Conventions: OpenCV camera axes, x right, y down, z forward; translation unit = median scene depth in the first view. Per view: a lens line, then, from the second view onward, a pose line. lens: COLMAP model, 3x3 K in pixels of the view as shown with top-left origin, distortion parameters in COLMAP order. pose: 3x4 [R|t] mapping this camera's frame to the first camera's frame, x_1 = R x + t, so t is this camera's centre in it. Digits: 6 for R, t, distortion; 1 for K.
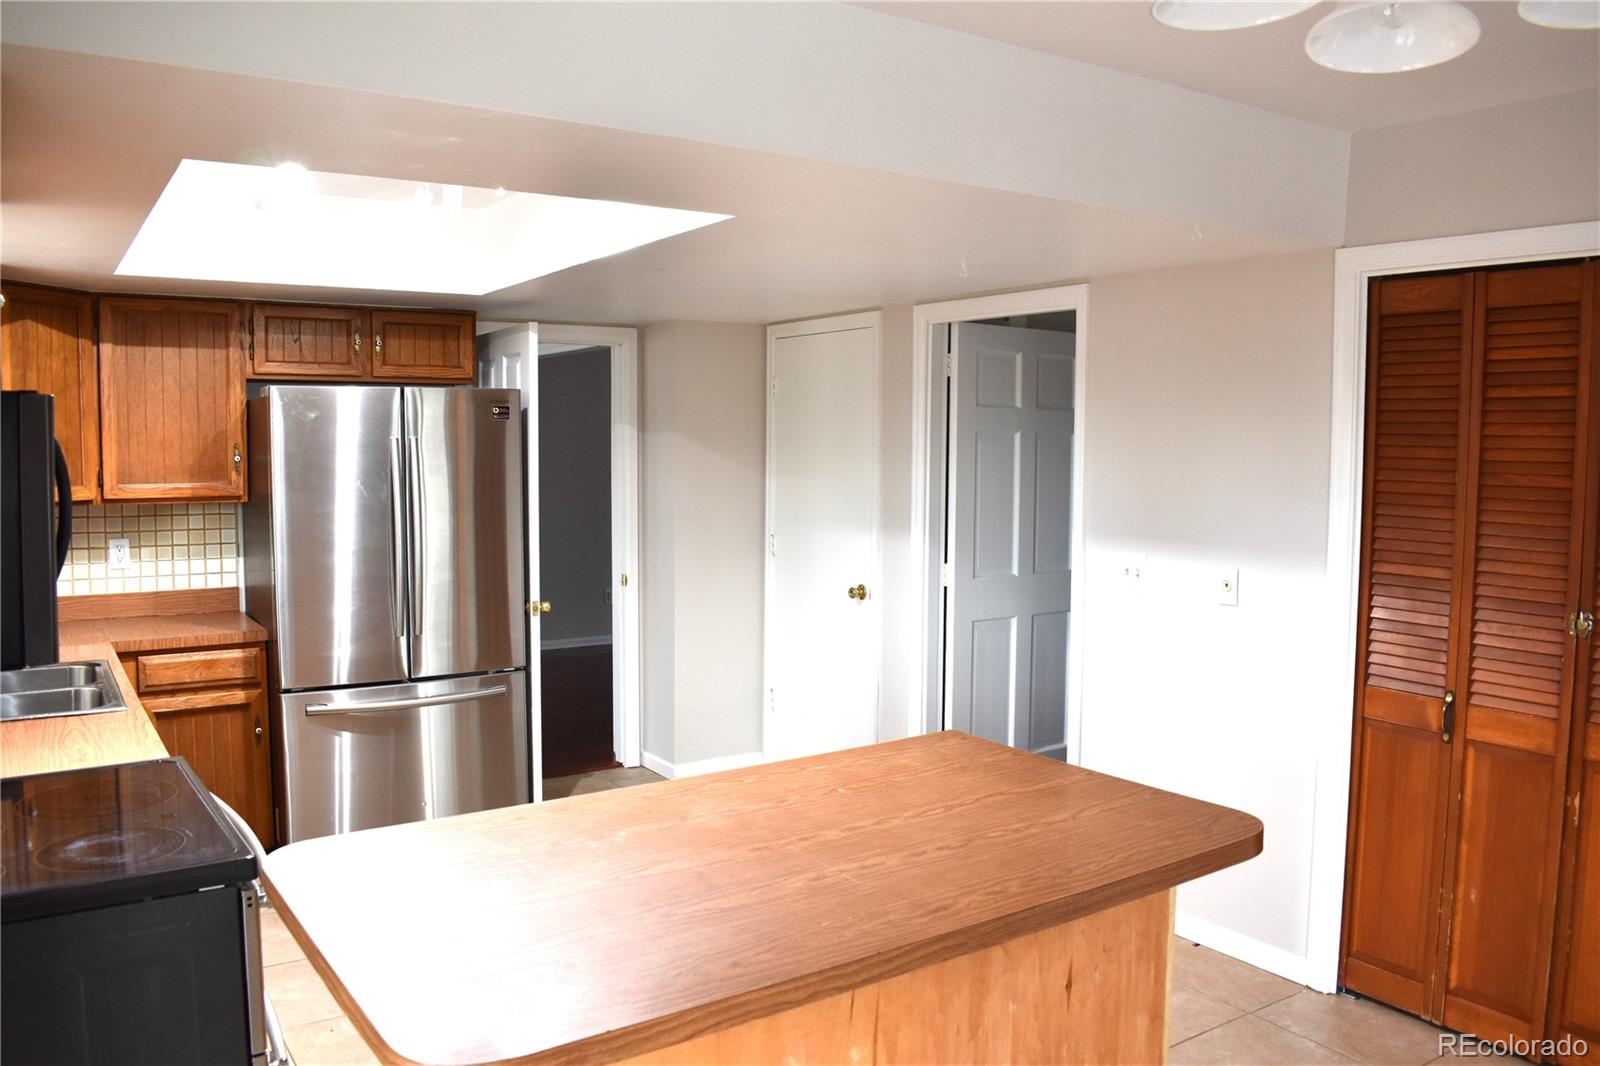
lens RADIAL K [[1246.4, 0, 802.3], [0, 1246.4, 538.6], [0, 0, 1]] dist [-0.097553, 0.015884]
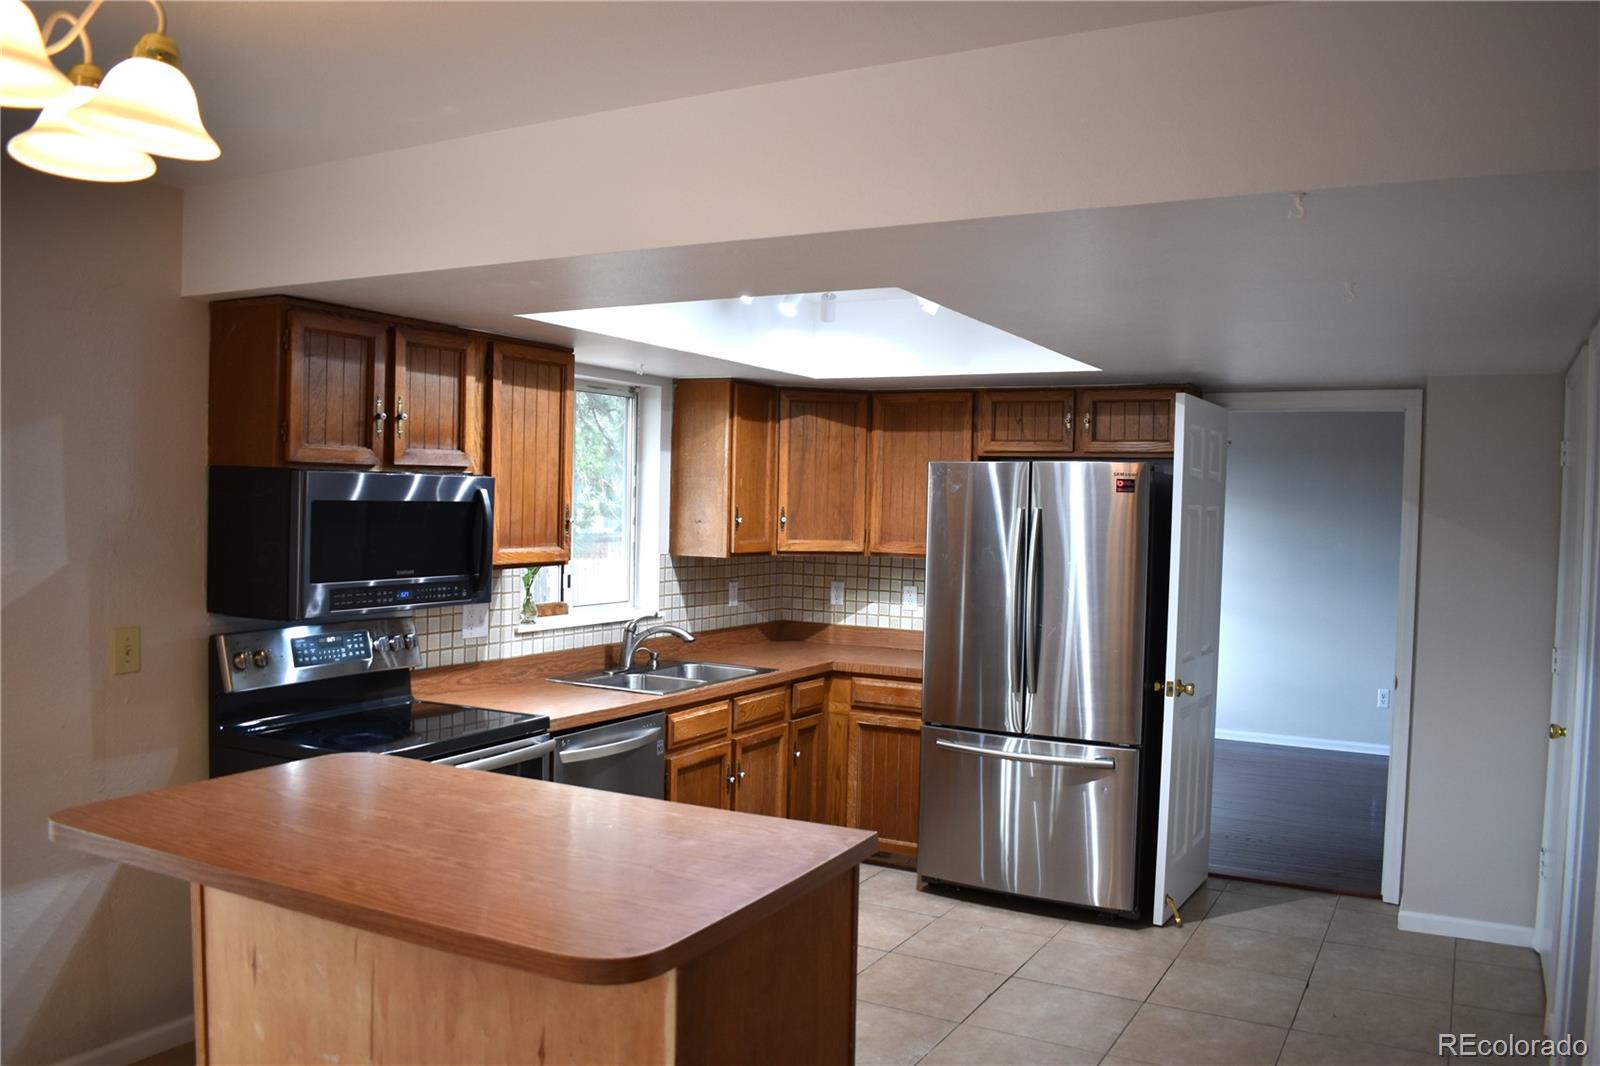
lens RADIAL K [[1246.4, 0, 802.3], [0, 1246.4, 538.6], [0, 0, 1]] dist [-0.097553, 0.015884]
pose [[0.461476, 0.032654, -0.886552, 0.535172], [-0.090925, 0.995801, -0.010651, -0.025464], [0.882481, 0.085525, 0.462507, 0.318719]]
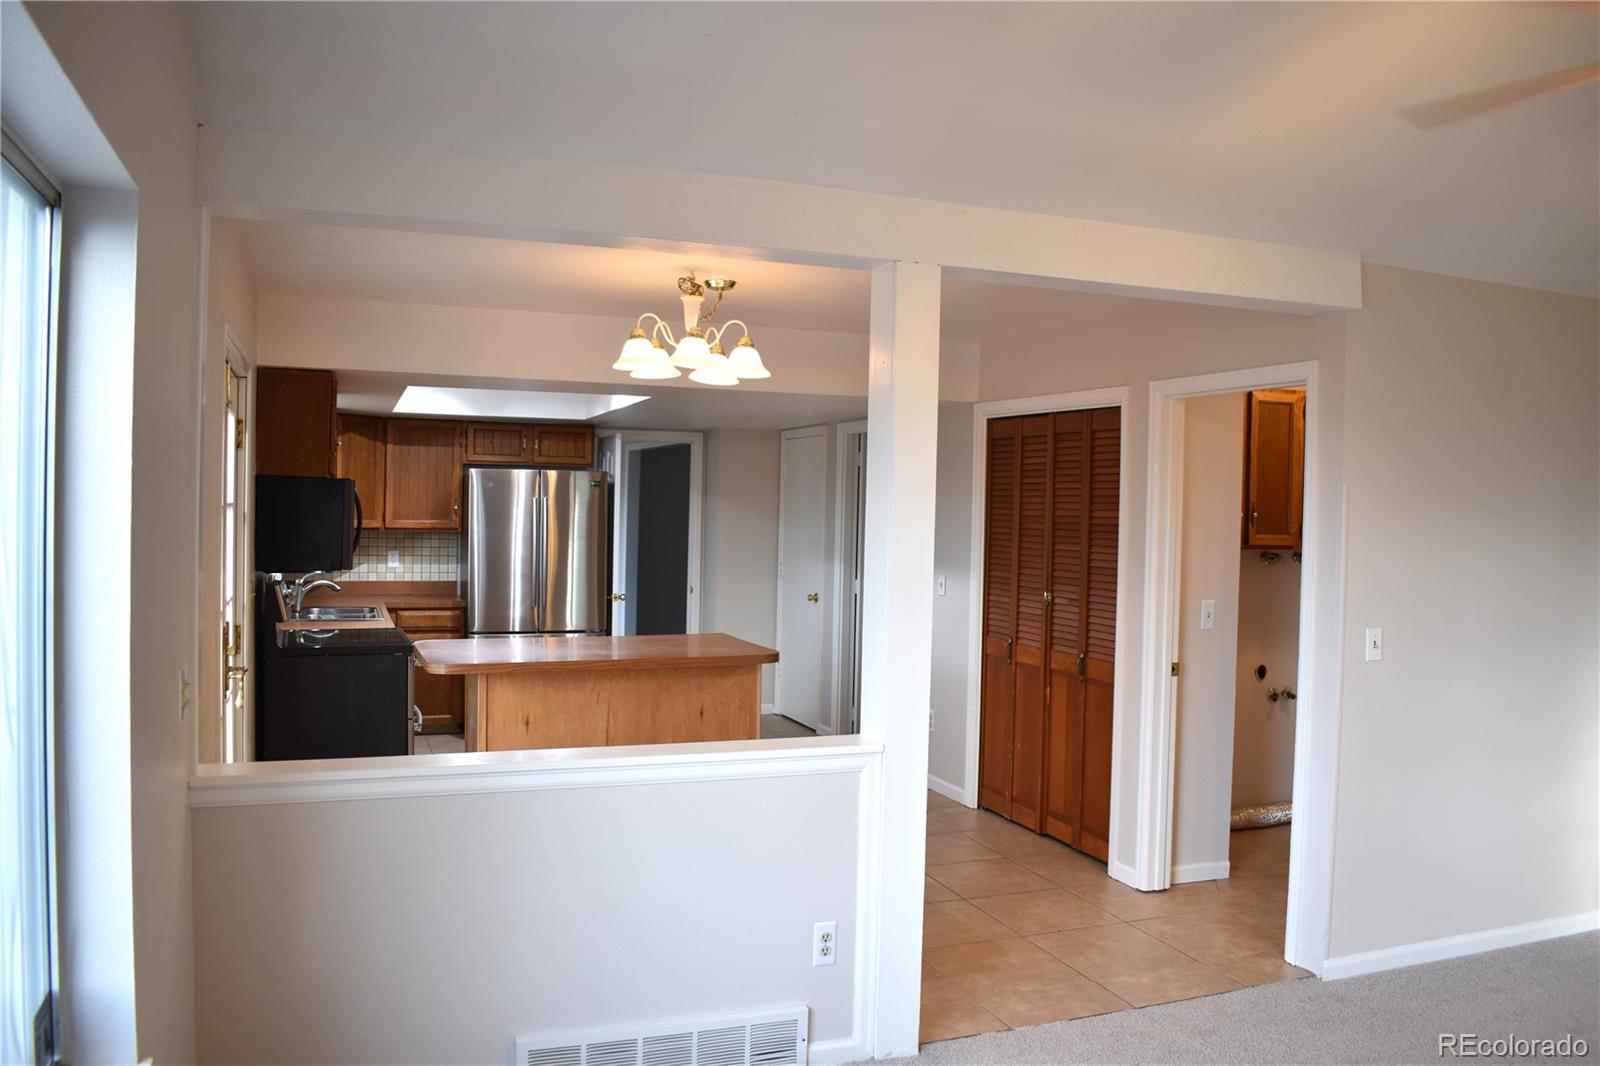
lens RADIAL K [[1243.6, 0, 800.8], [0, 1243.6, 537.5], [0, 0, 1]] dist [-0.095997, 0.009414]
pose [[0.975149, 0.020755, -0.220578, 0.448136], [-0.032900, 0.998129, -0.051529, 0.057234], [0.219096, 0.057506, 0.974007, -0.679898]]
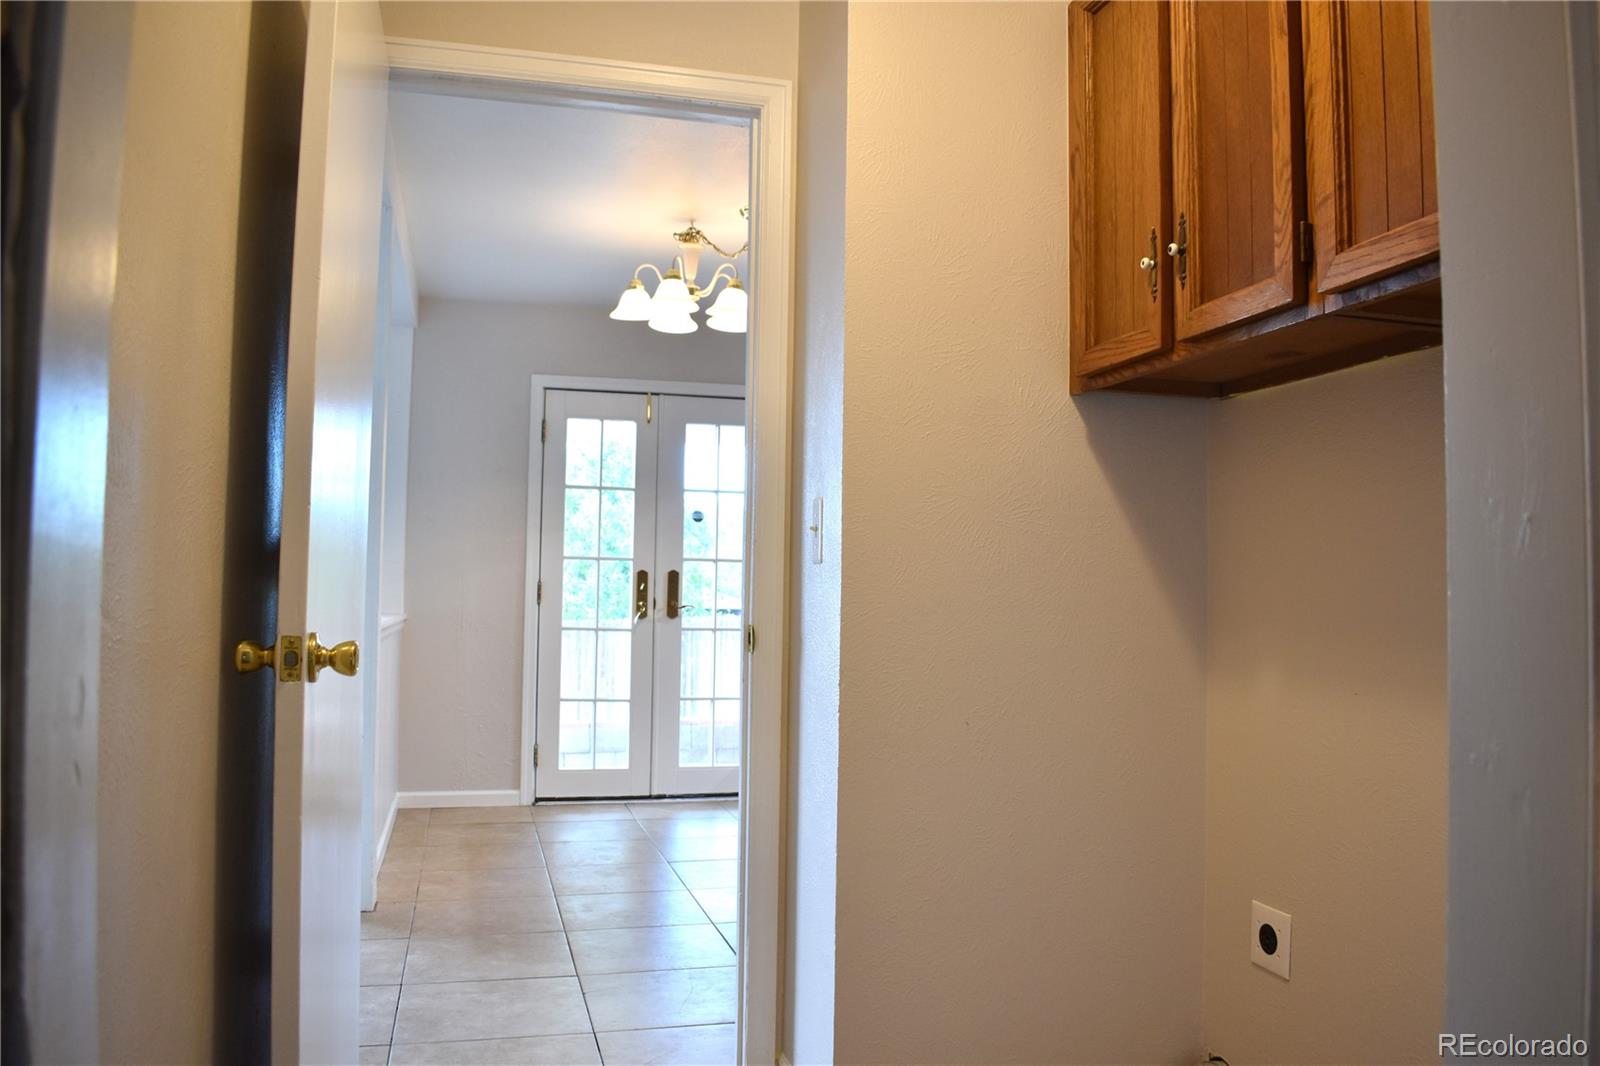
lens RADIAL K [[1233.6, 0, 800.0], [0, 1233.6, 533.0], [0, 0, 1]] dist [-0.098020, -0.000065]
pose [[-0.315856, -0.059883, -0.946915, 1.056541], [-0.086084, 0.995699, -0.034254, 0.081910], [0.944894, 0.070695, -0.319653, 0.683190]]
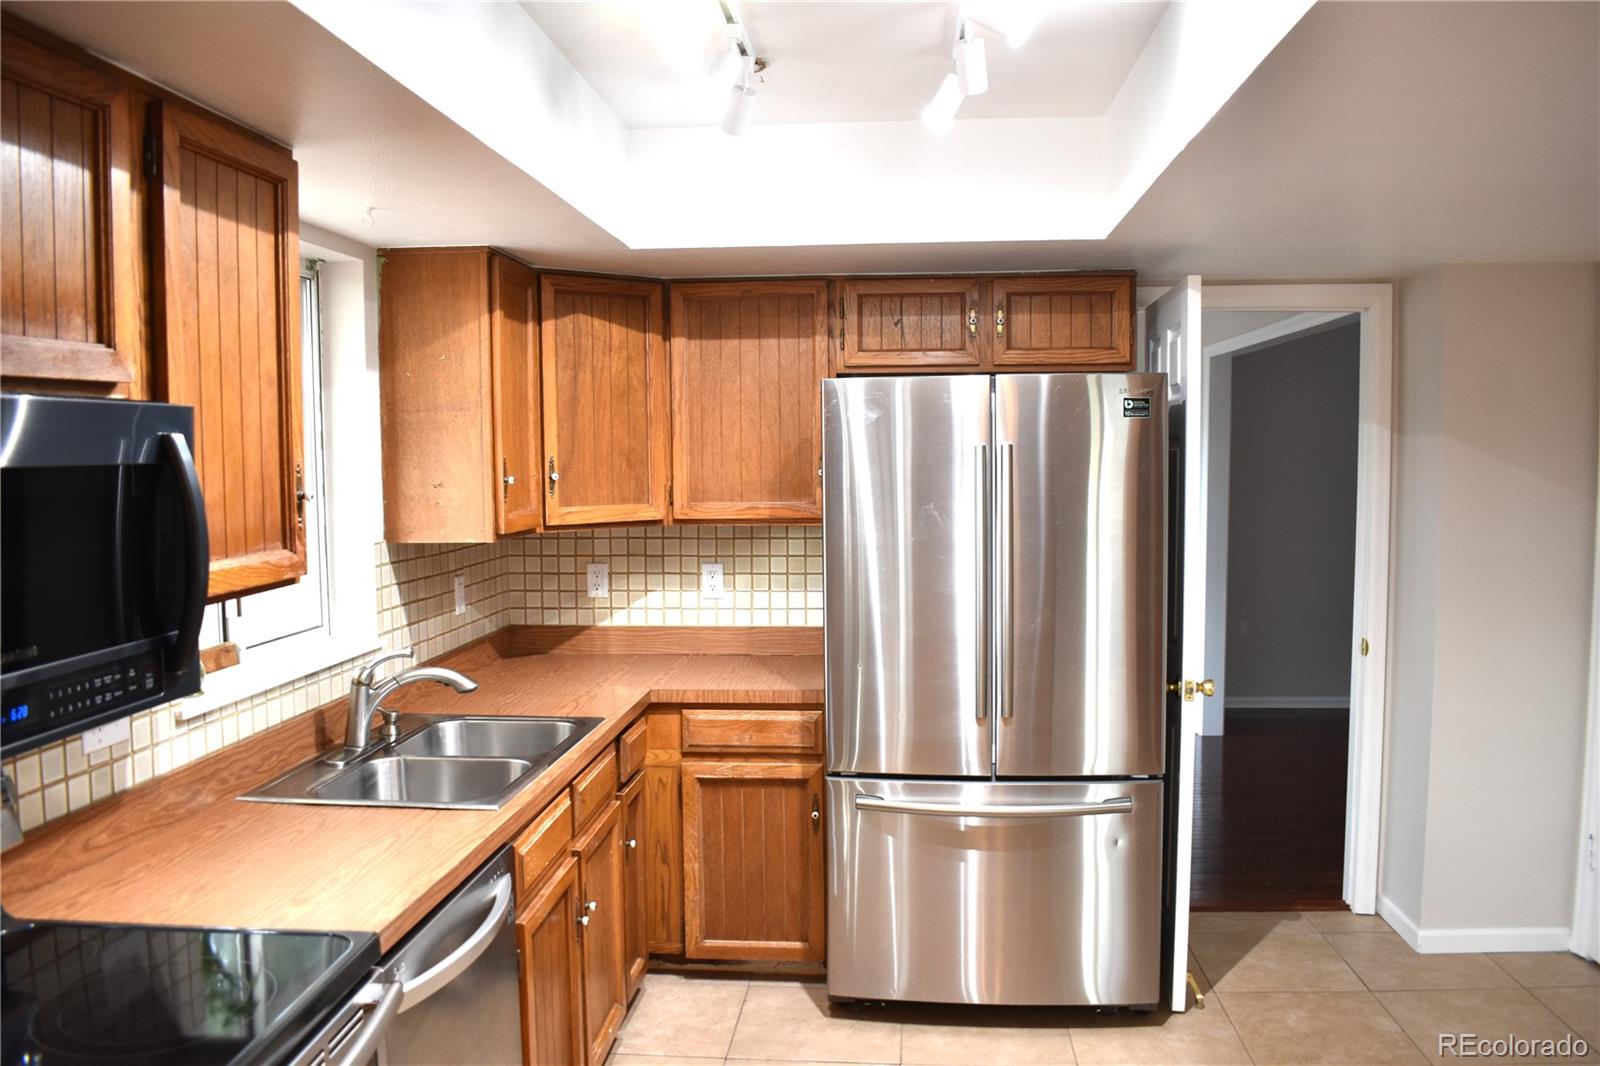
lens RADIAL K [[1243.6, 0, 800.8], [0, 1243.6, 537.5], [0, 0, 1]] dist [-0.095997, 0.009414]
pose [[0.782397, 0.030542, -0.622030, 0.041774], [-0.035529, 0.999359, 0.004381, -0.025910], [0.621765, 0.018672, 0.782981, 0.352760]]
